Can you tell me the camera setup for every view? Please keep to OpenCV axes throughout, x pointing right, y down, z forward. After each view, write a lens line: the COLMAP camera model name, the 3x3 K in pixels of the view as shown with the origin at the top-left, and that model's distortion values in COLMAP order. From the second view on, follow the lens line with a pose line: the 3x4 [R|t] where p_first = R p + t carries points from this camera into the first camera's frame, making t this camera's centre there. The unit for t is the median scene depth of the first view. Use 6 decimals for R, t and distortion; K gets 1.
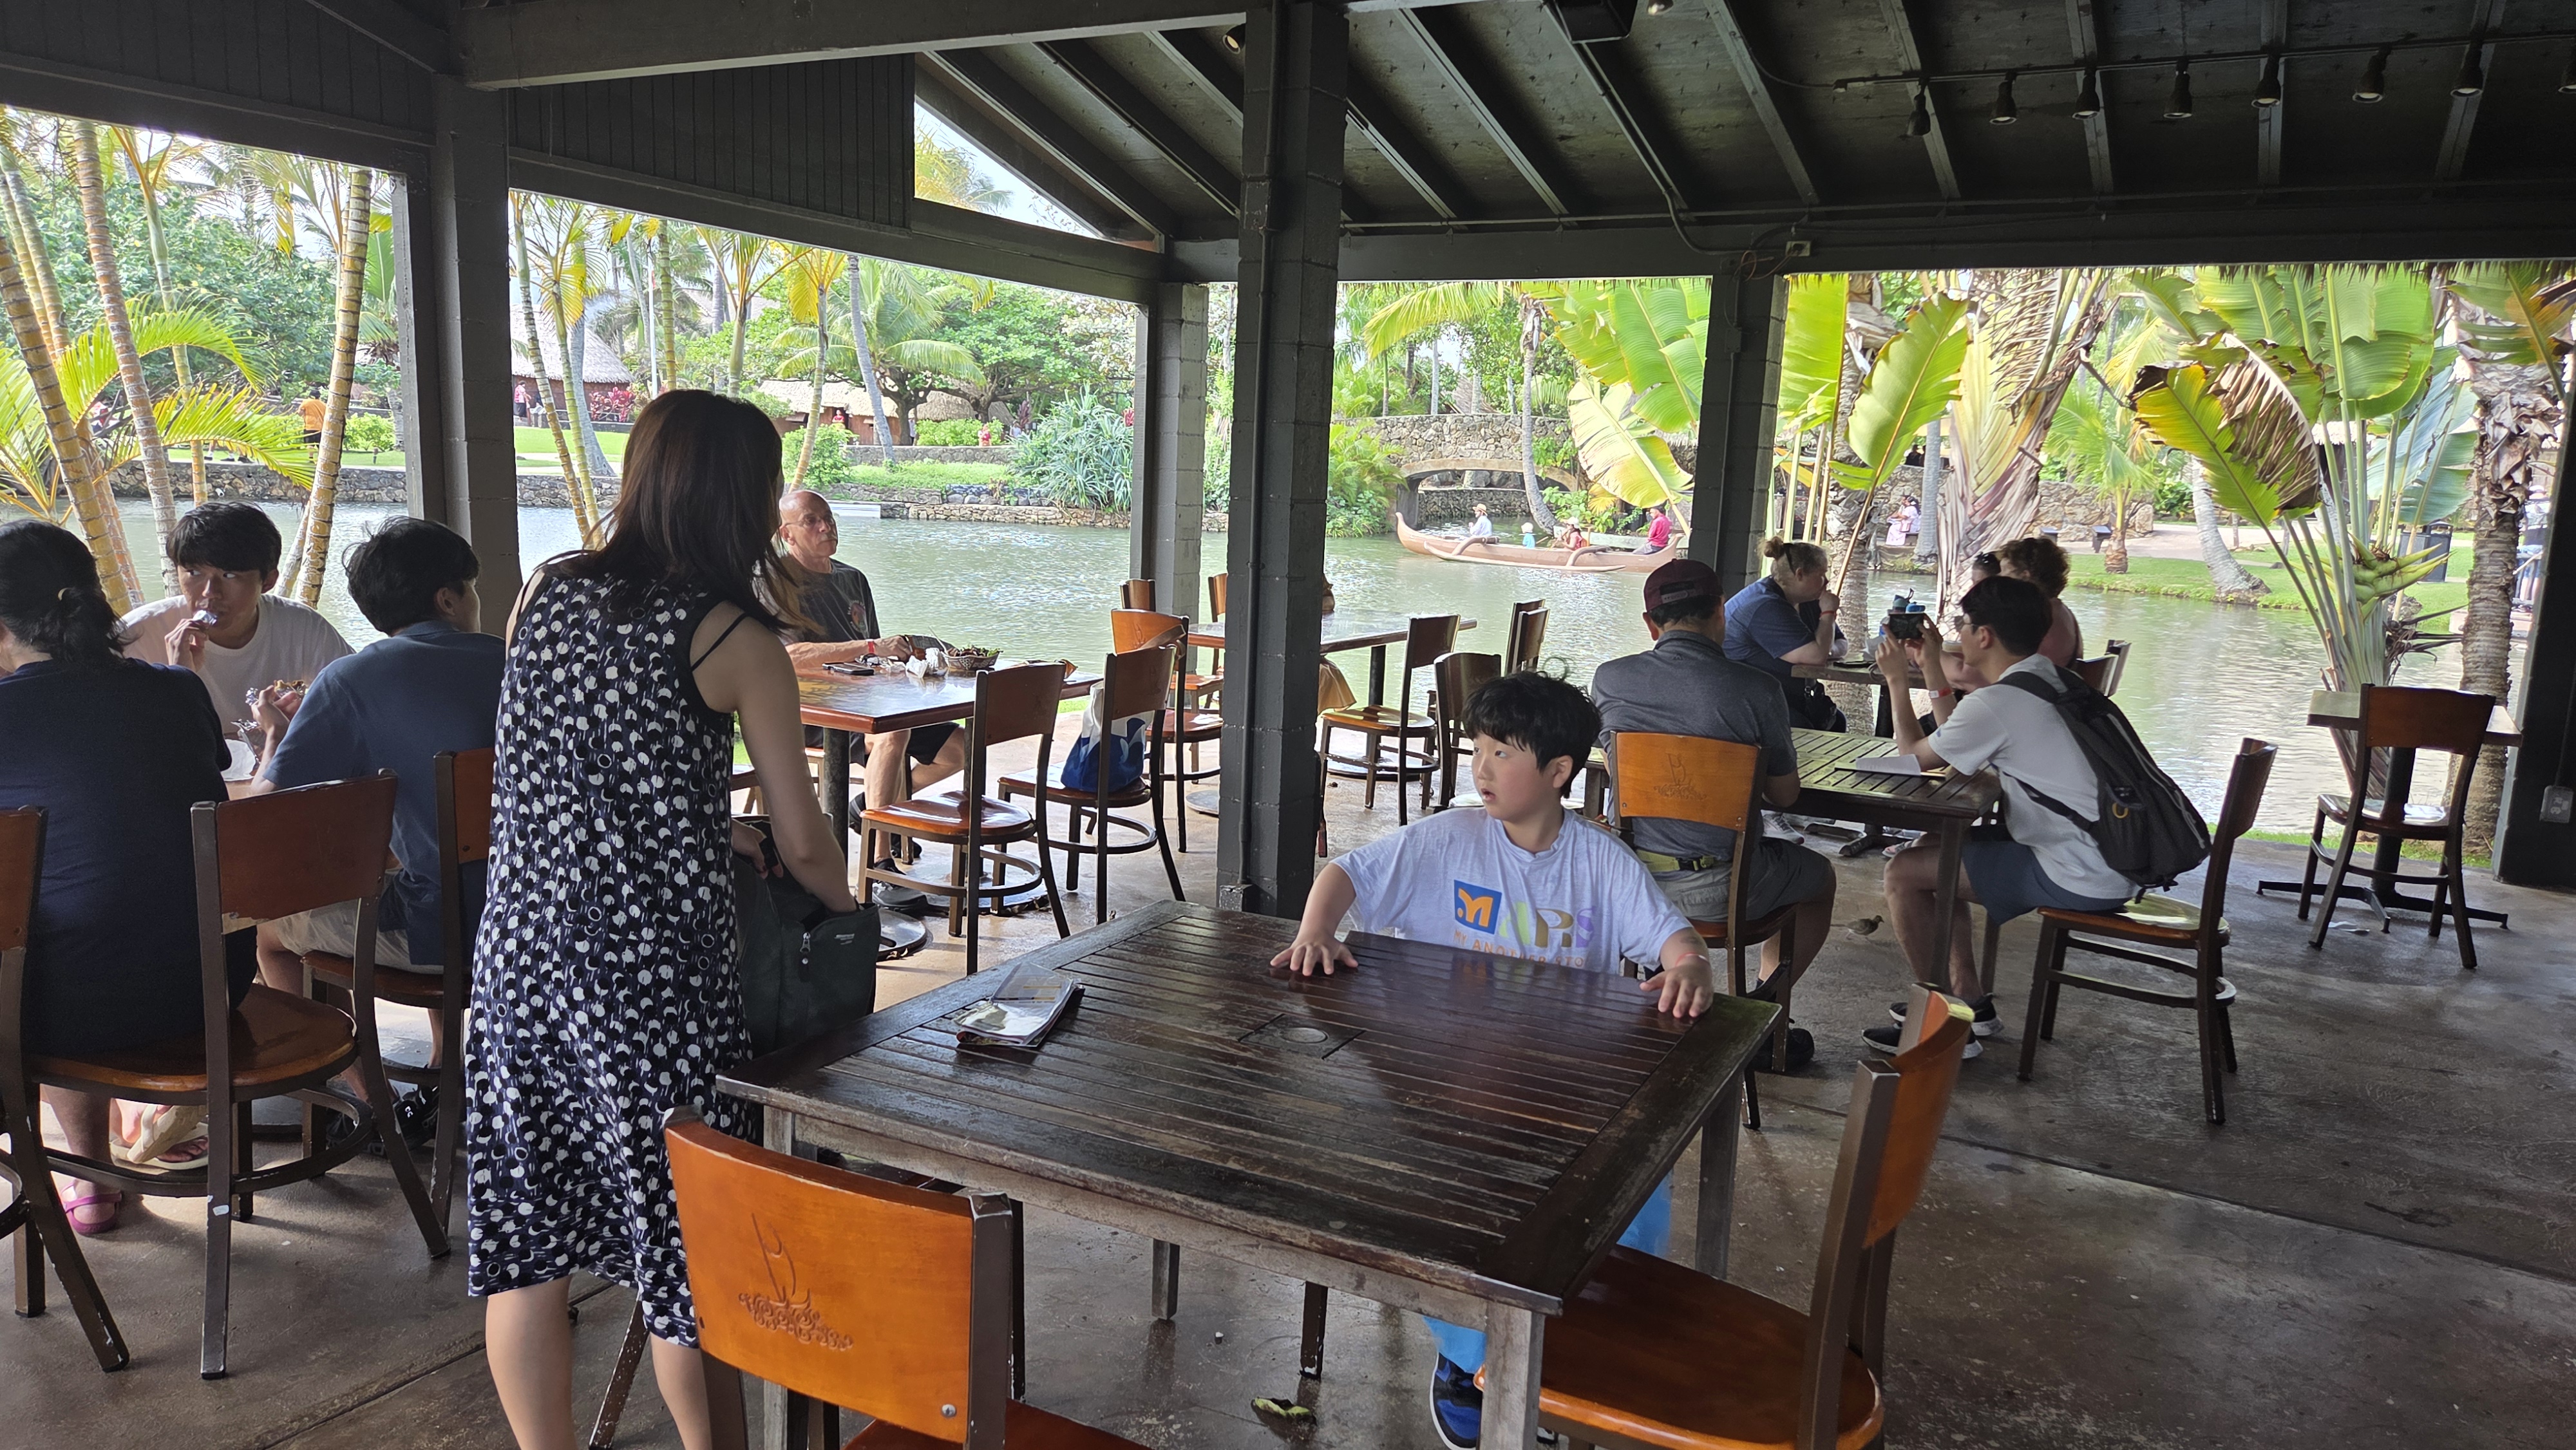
lens RADIAL K [[1822.6, 0, 1292.5], [0, 1822.6, 759.8], [0, 0, 1]] dist [0.065536, -0.056891]
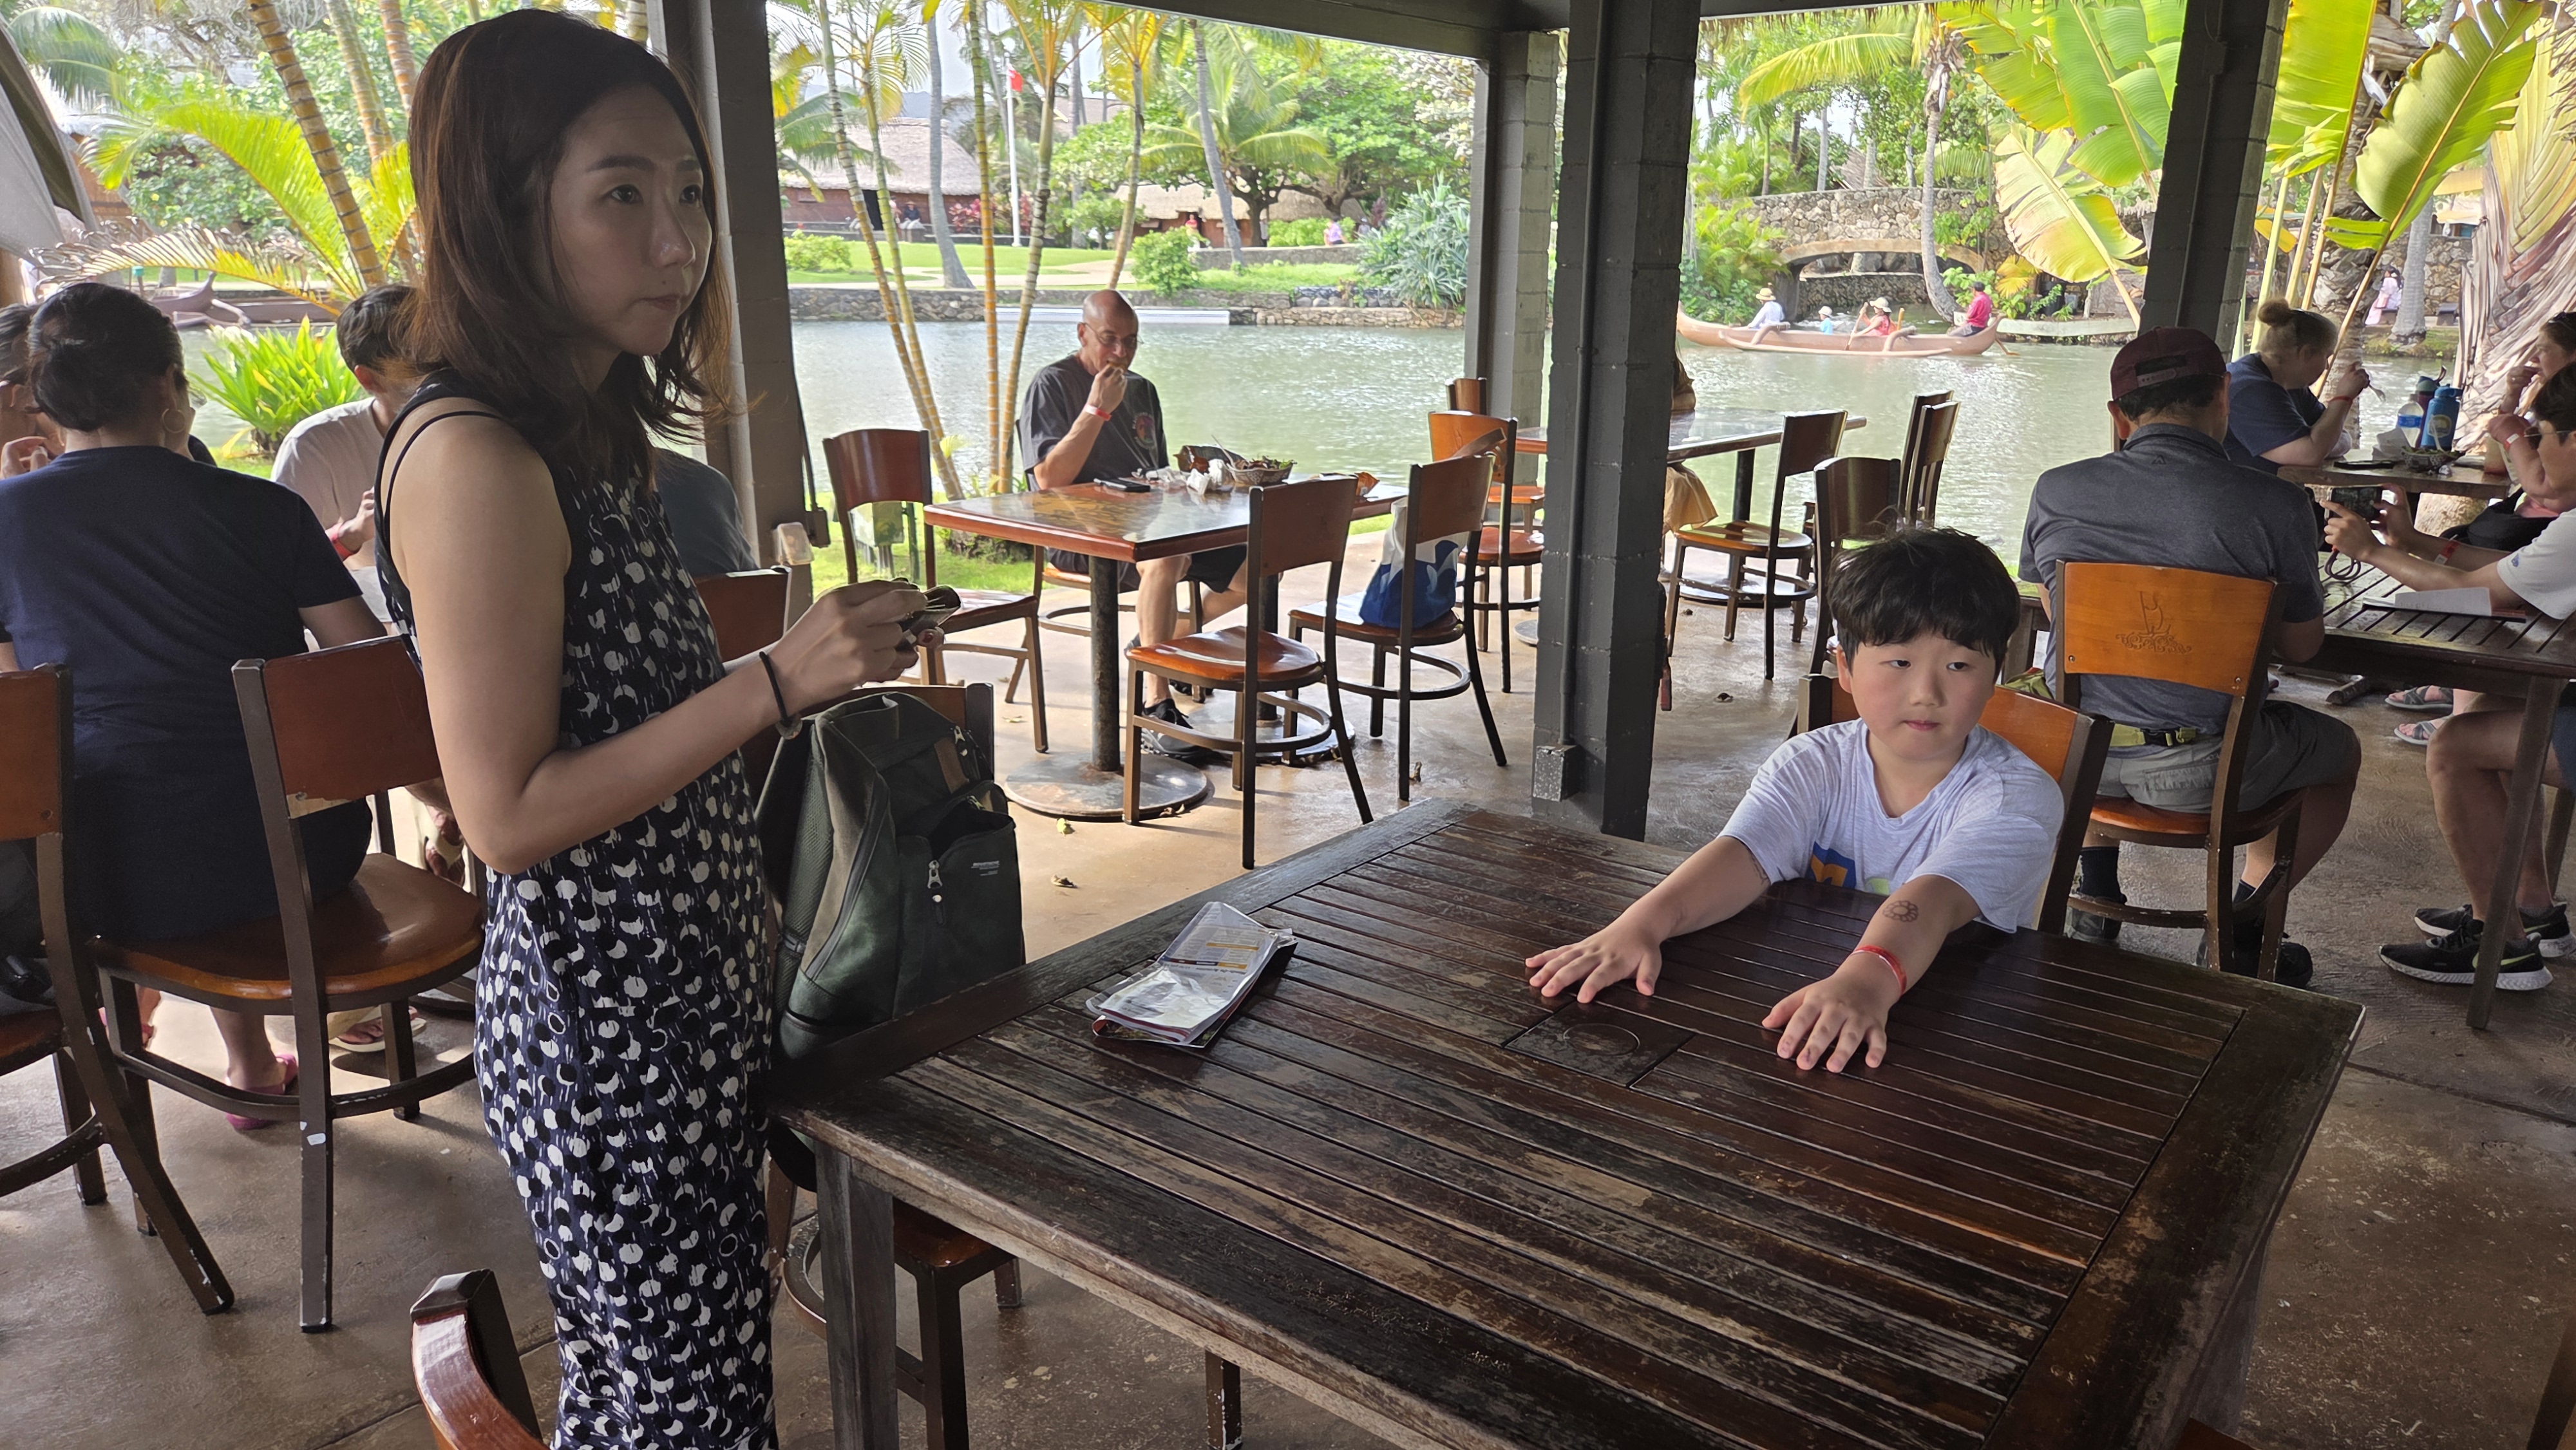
lens RADIAL K [[1822.6, 0, 1292.5], [0, 1822.6, 759.8], [0, 0, 1]] dist [0.065536, -0.056891]
pose [[0.981123, 0.021970, -0.192131, 0.007323], [-0.001964, 0.994606, 0.103702, -0.007242], [0.193373, -0.101367, 0.975875, 0.112293]]
